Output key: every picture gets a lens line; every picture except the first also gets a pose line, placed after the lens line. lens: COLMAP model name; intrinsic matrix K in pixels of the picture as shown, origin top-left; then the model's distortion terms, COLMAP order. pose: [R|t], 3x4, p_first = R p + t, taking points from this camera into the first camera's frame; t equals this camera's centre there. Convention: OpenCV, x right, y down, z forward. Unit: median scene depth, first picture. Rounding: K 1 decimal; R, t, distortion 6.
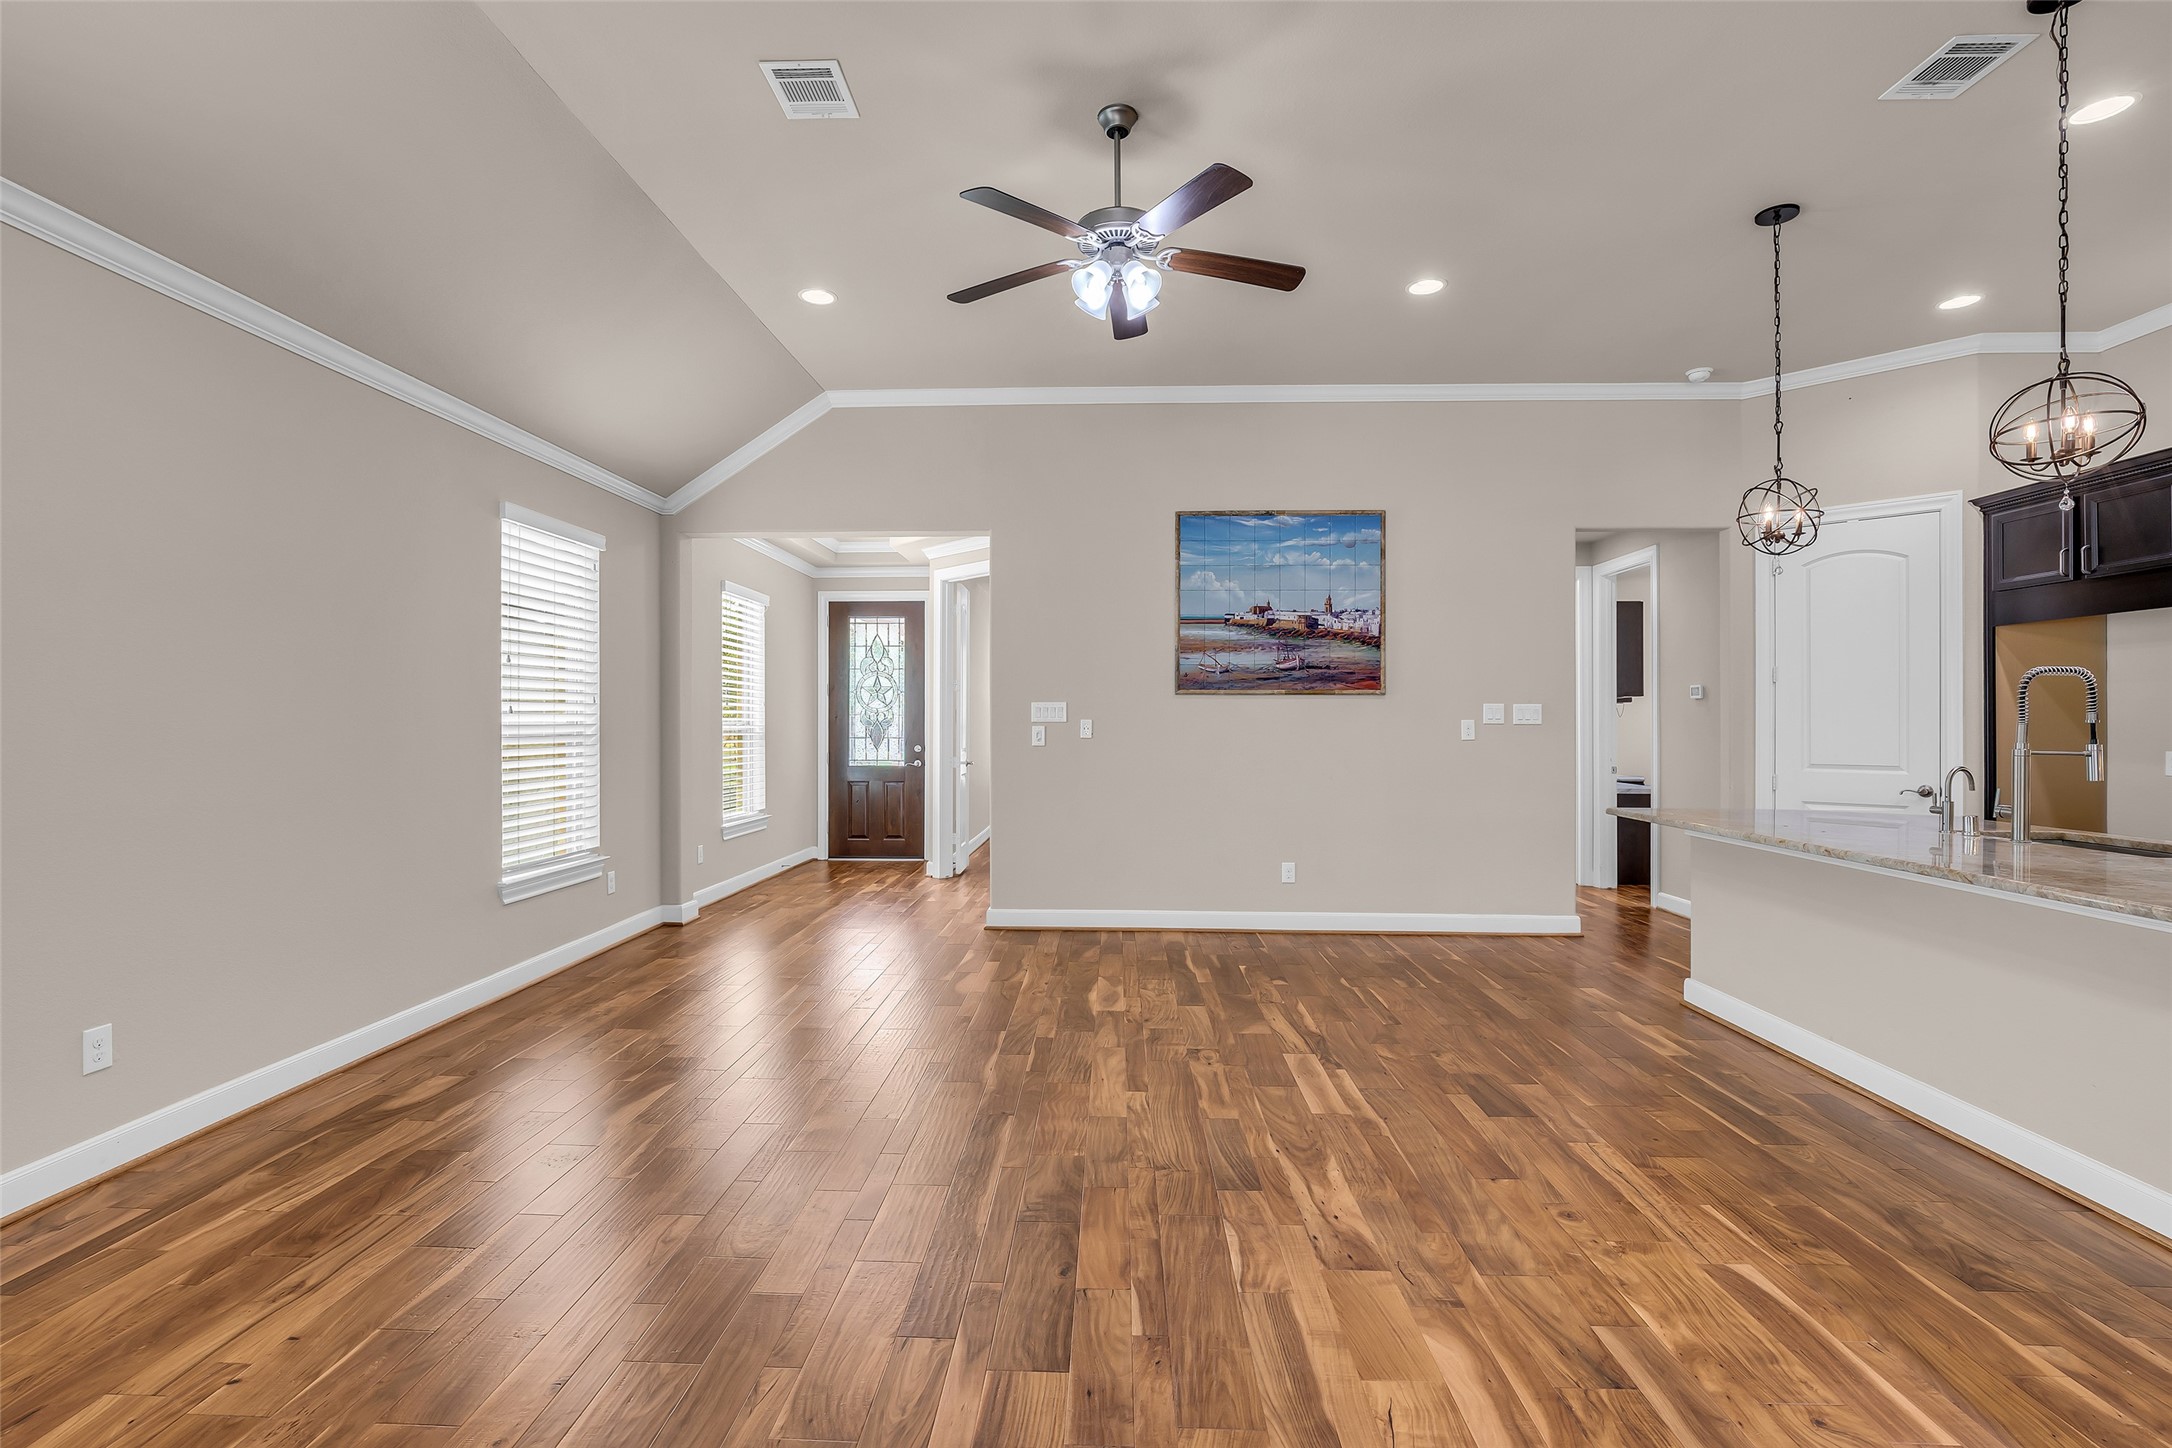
lens RADIAL K [[998.9, 0, 1074.9], [0, 998.9, 723.2], [0, 0, 1]] dist [-0.016602, 0.004412]
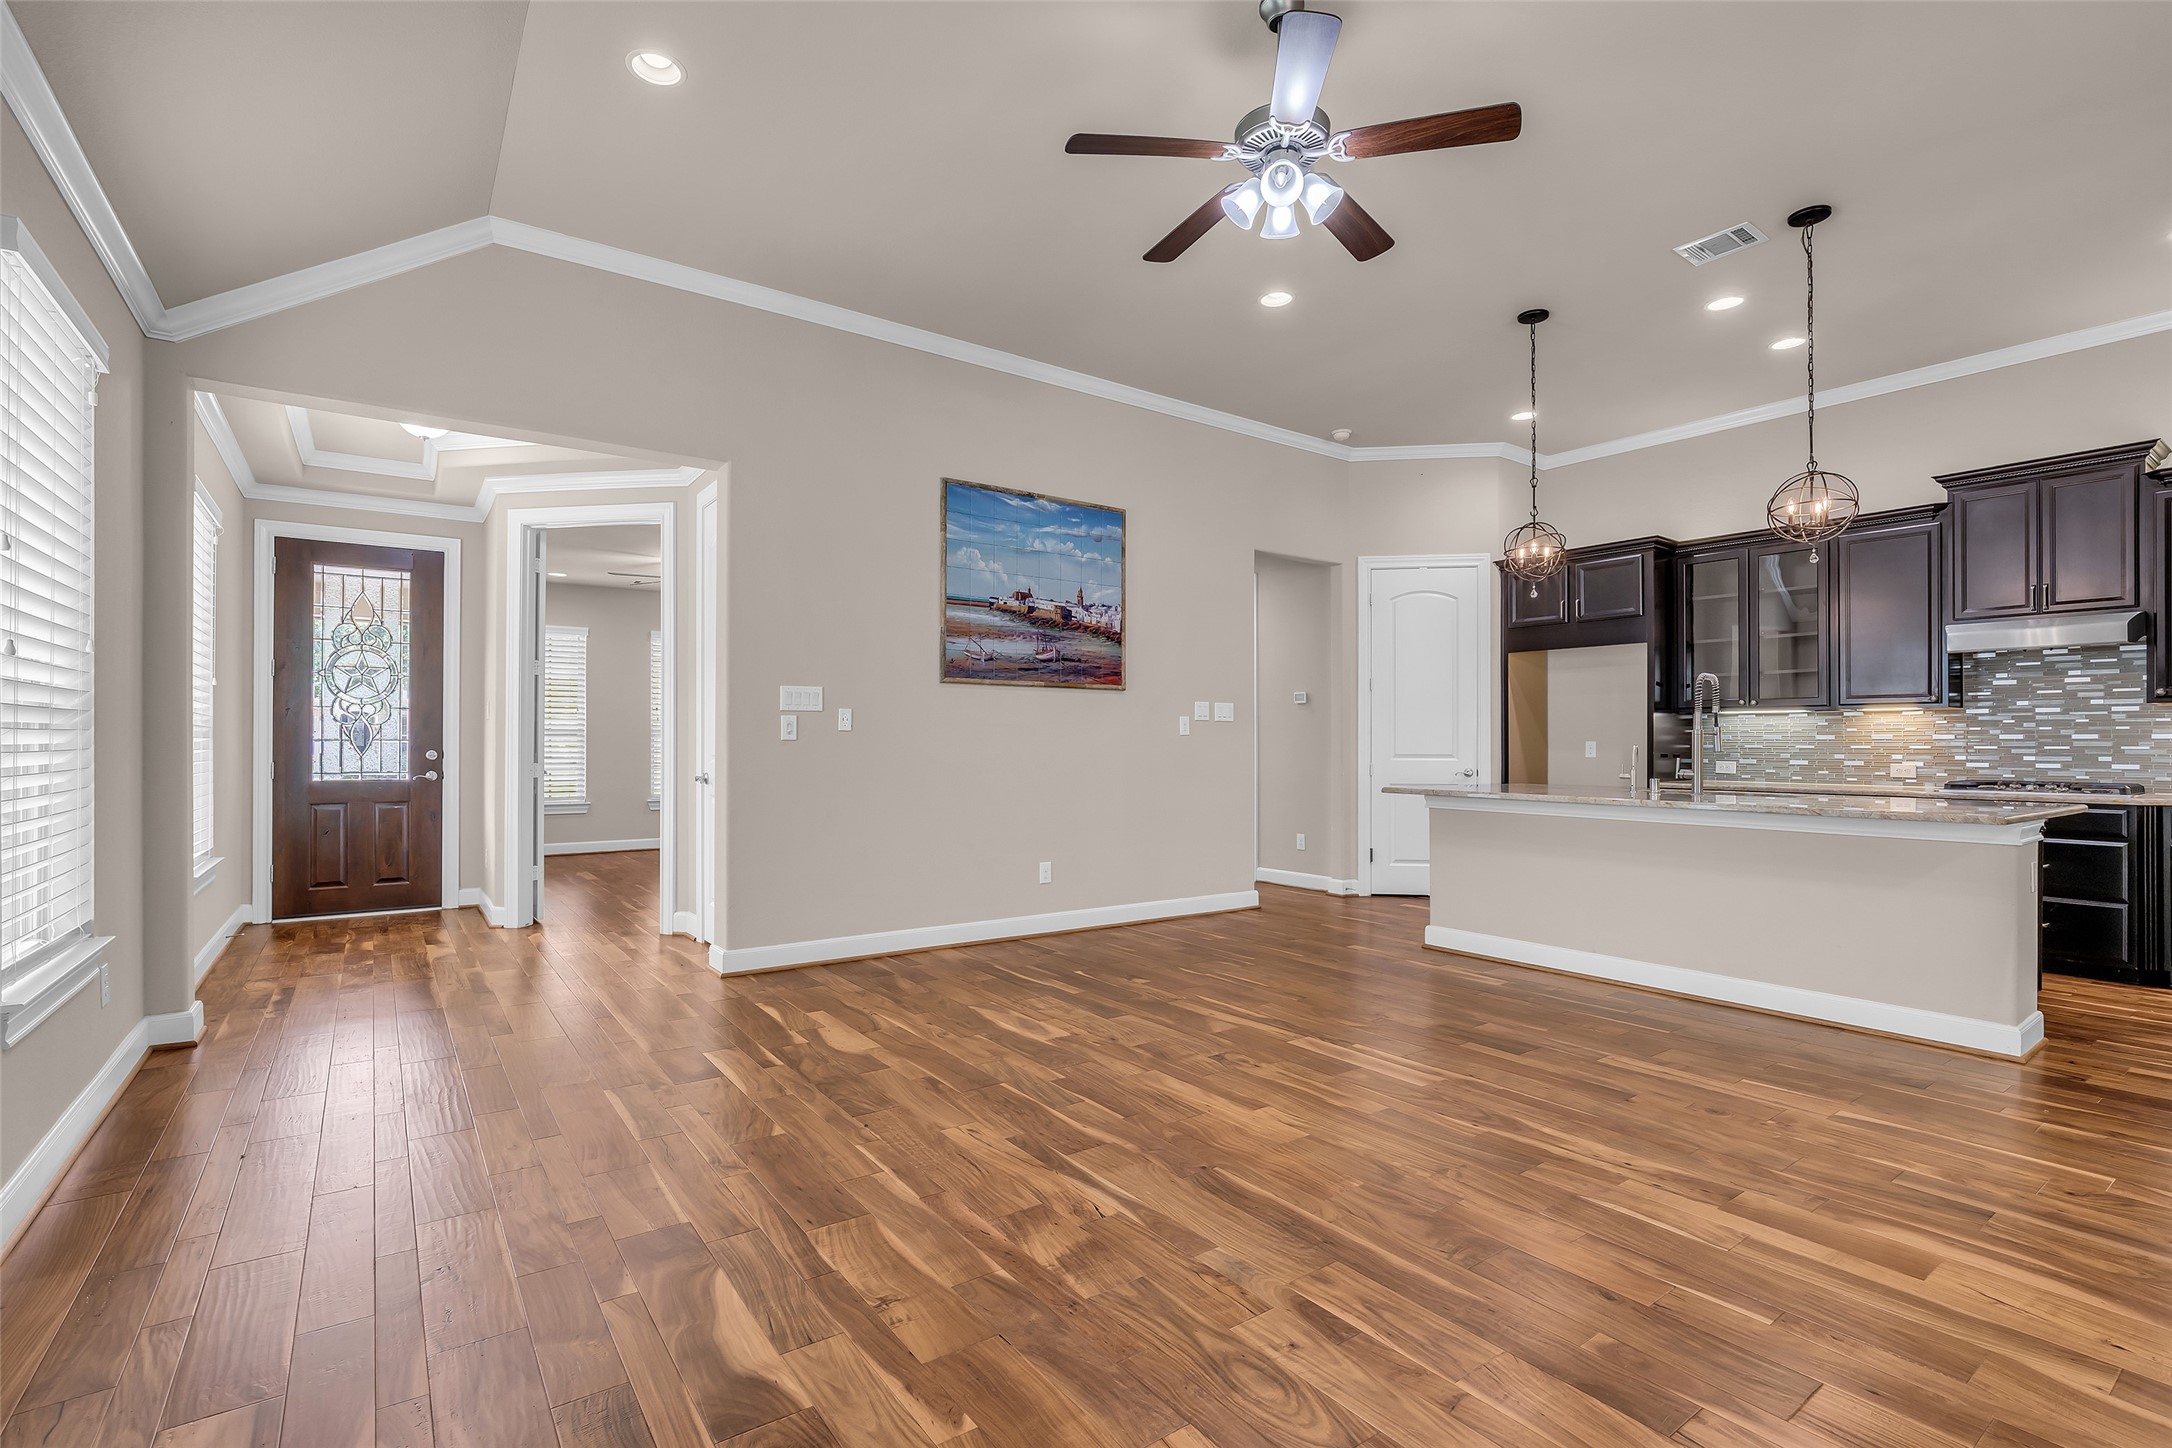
lens RADIAL K [[988.2, 0, 1078.3], [0, 988.2, 739.3], [0, 0, 1]] dist [-0.019213, 0.005975]
pose [[0.787956, 0.002978, 0.615724, -0.347148], [-0.000929, 0.999993, -0.003648, 0.025157], [-0.615730, 0.002303, 0.787954, 0.233012]]
